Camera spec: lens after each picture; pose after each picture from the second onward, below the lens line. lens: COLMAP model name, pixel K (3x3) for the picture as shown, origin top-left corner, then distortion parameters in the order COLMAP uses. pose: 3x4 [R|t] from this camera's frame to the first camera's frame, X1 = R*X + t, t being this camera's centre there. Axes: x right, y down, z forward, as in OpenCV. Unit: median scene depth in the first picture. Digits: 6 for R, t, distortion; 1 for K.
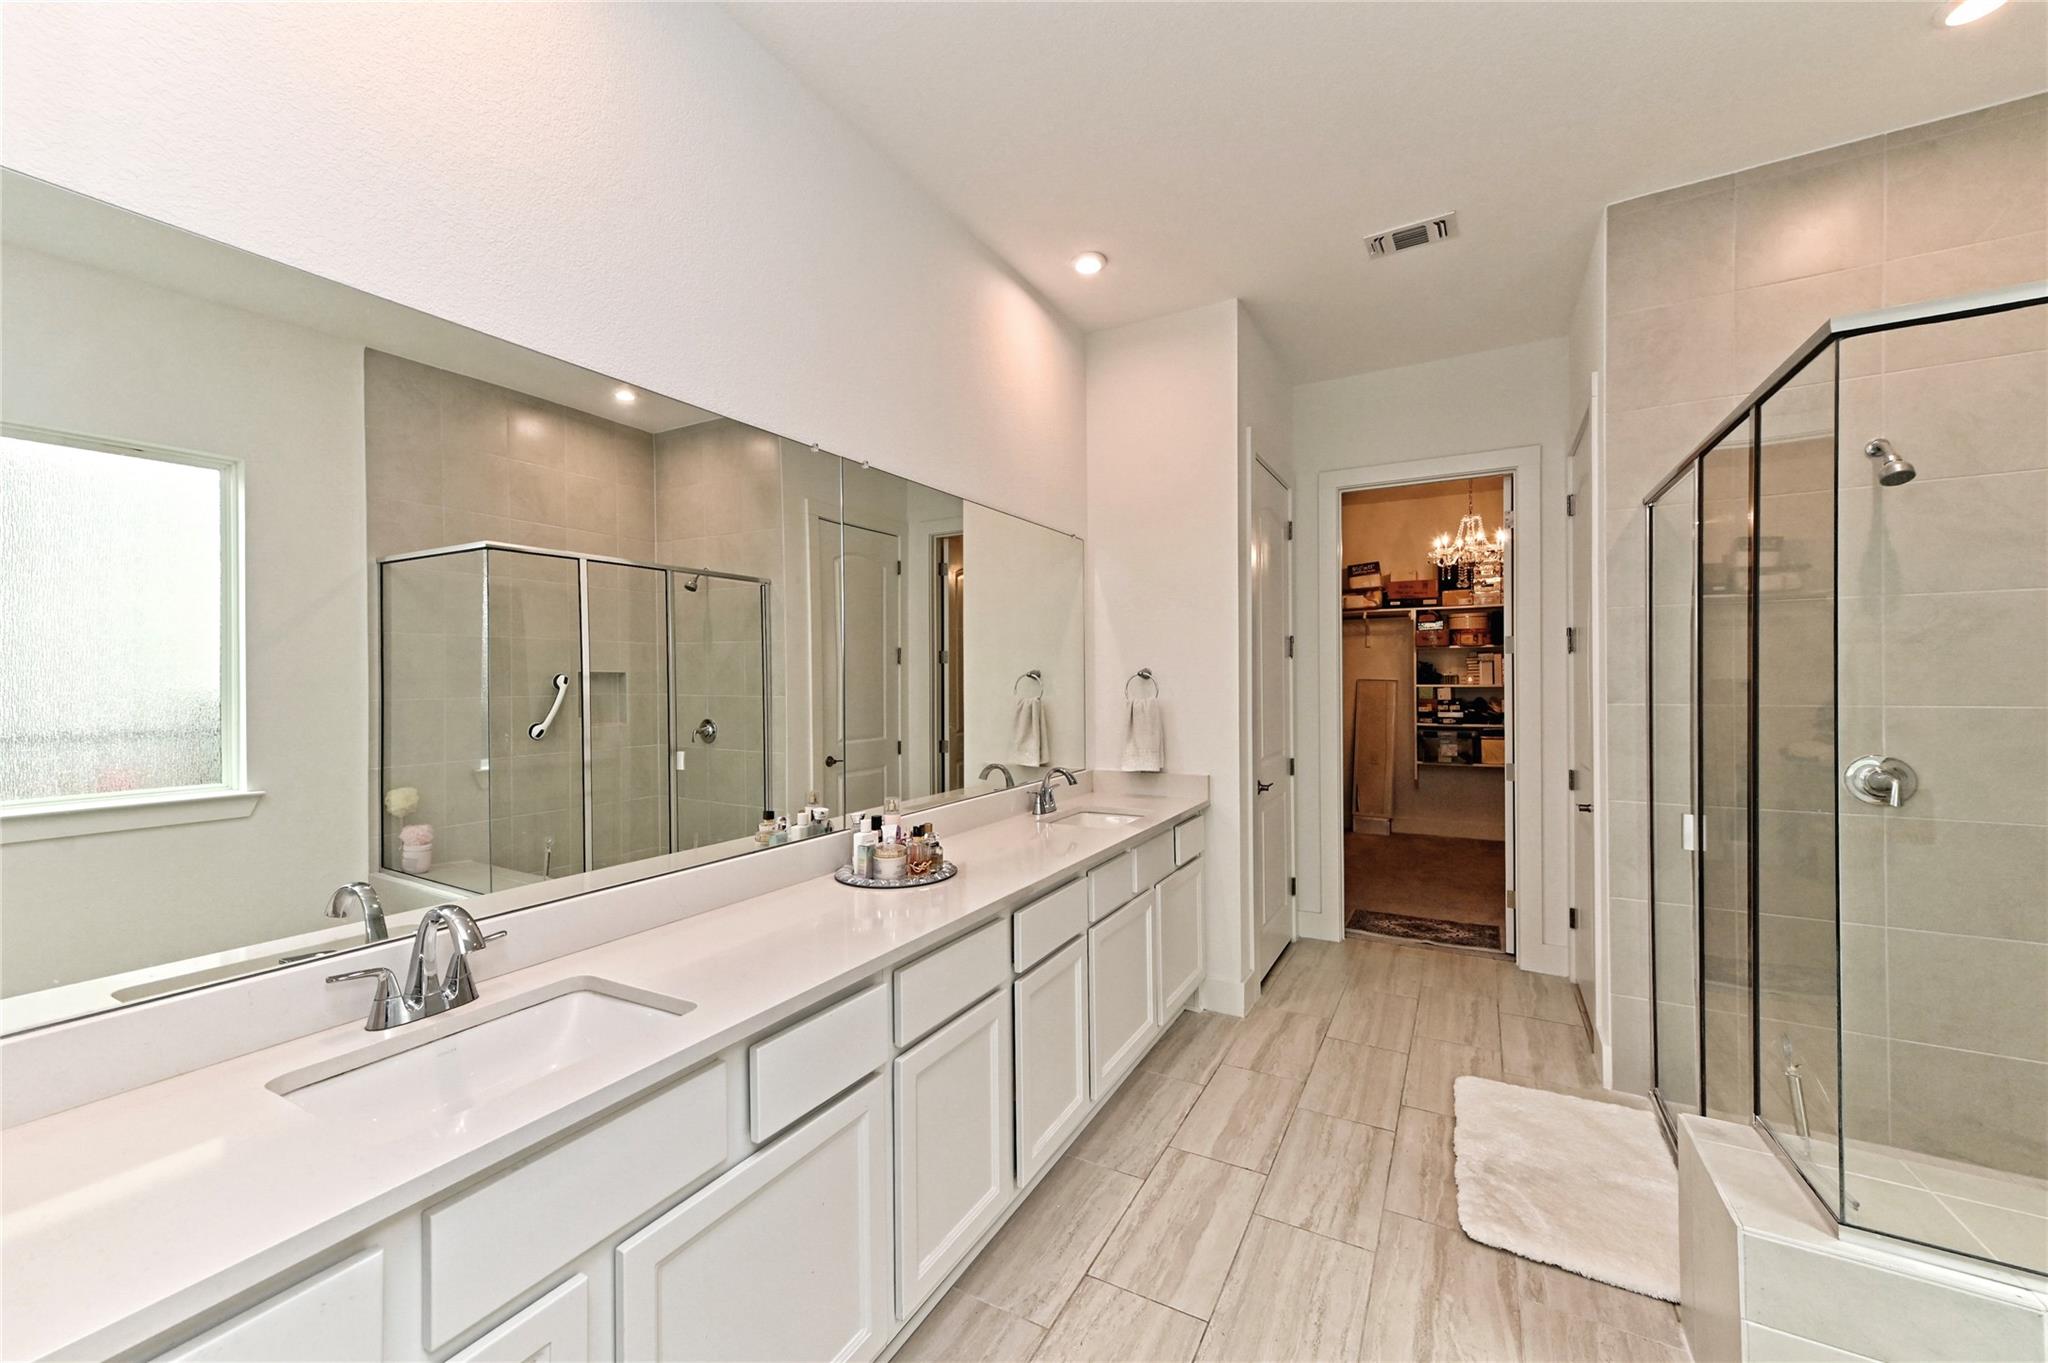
lens RADIAL K [[806.8, 0, 1020.6], [0, 806.8, 680.6], [0, 0, 1]] dist [0.019083, 0.000164]
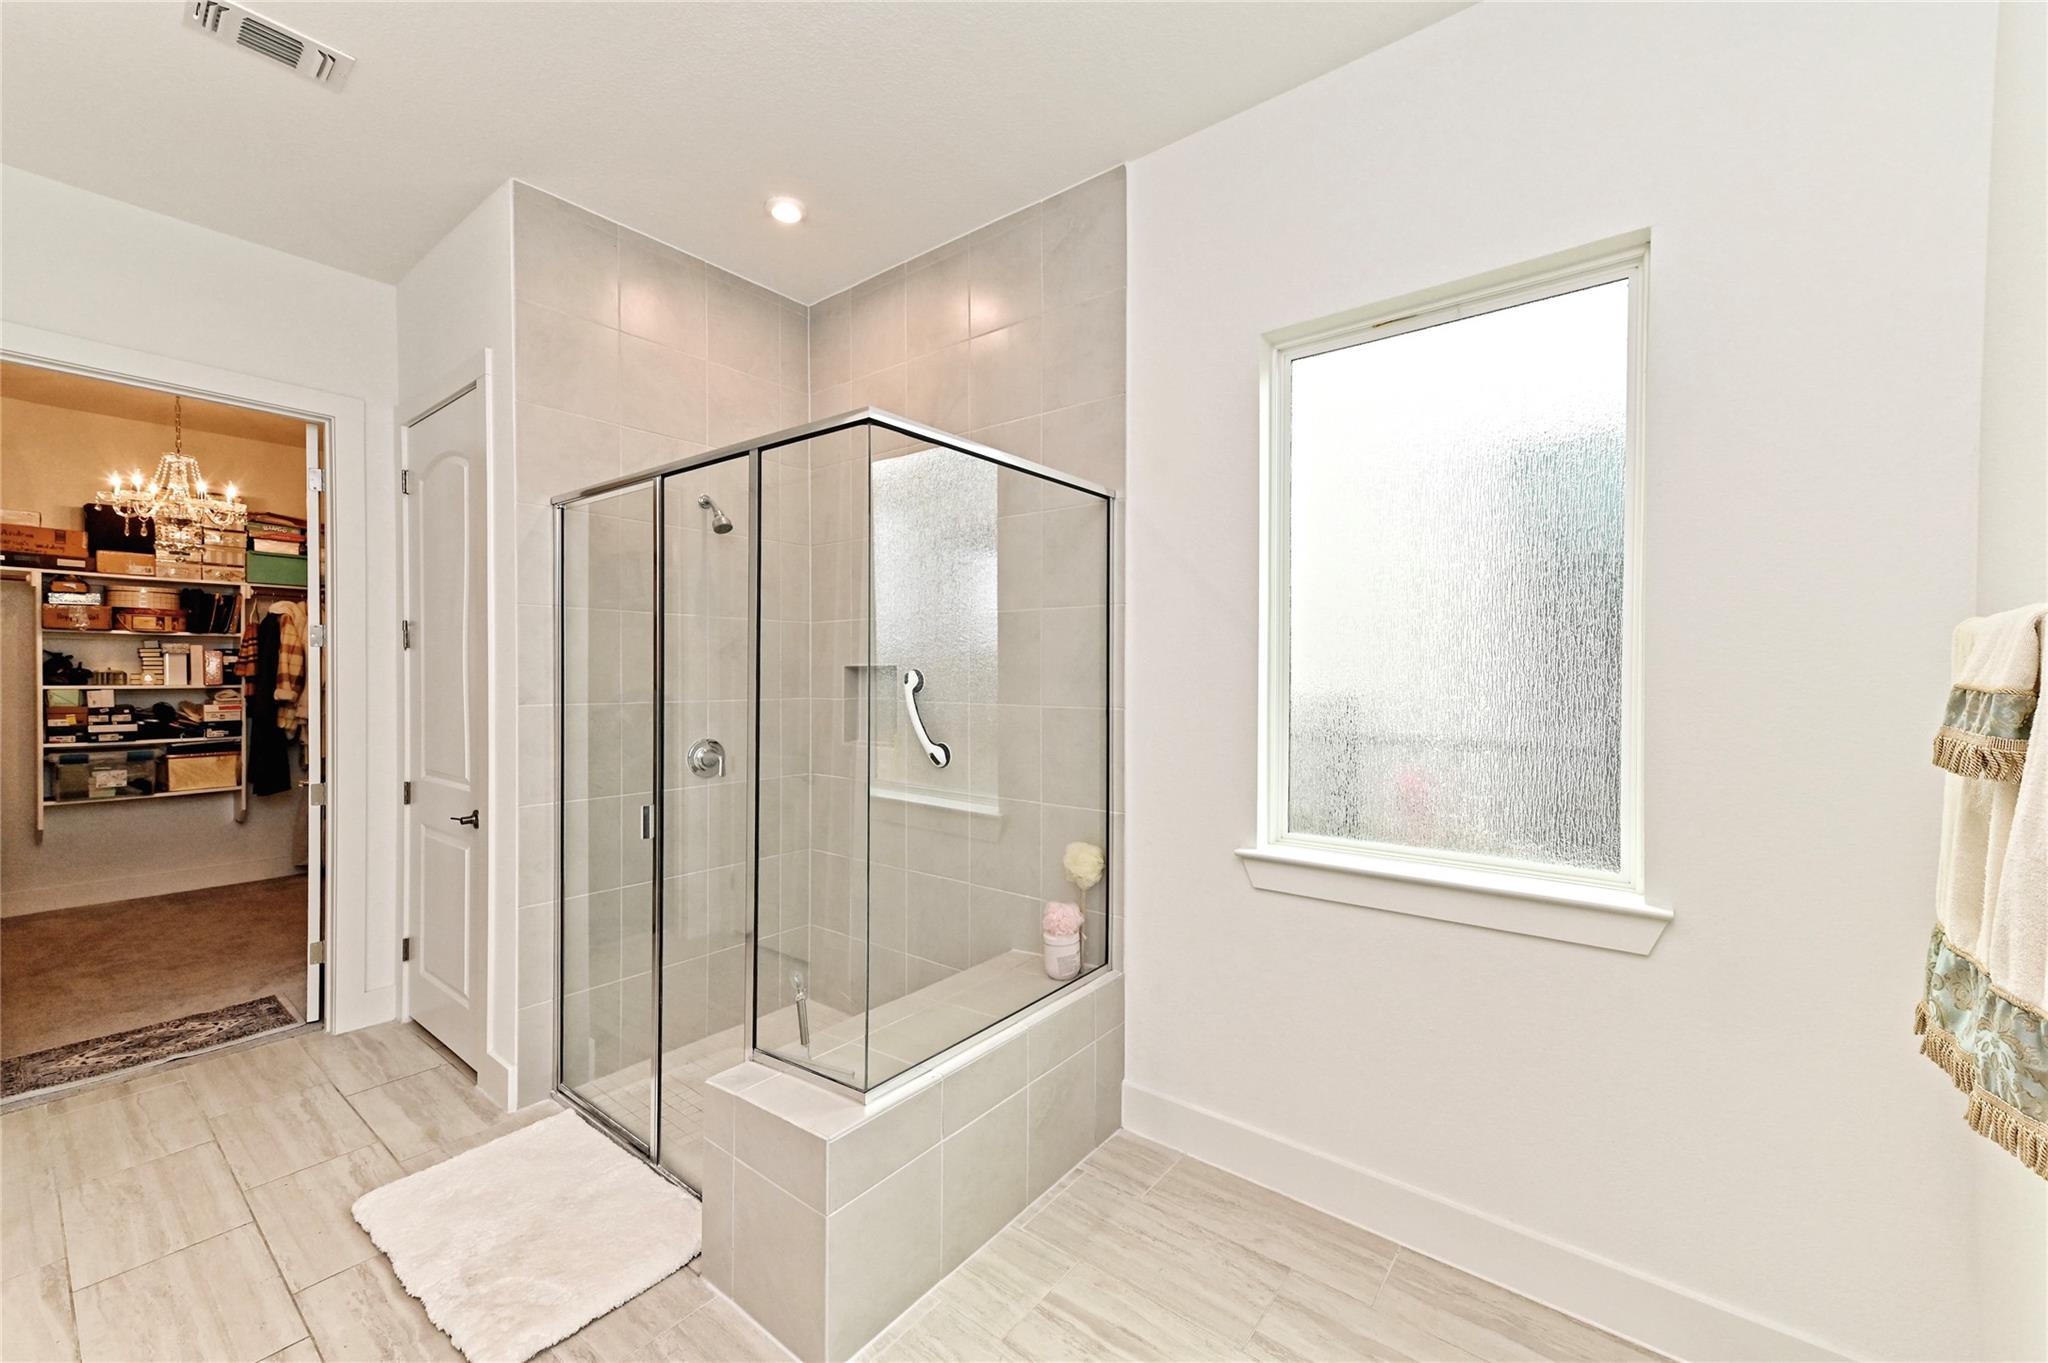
lens RADIAL K [[806.8, 0, 1020.6], [0, 806.8, 680.6], [0, 0, 1]] dist [0.019083, 0.000164]
pose [[0.159573, 0.002563, 0.987183, -0.103658], [-0.002716, 0.999994, -0.002157, 0.000154], [-0.987182, -0.002337, 0.159579, 0.227032]]
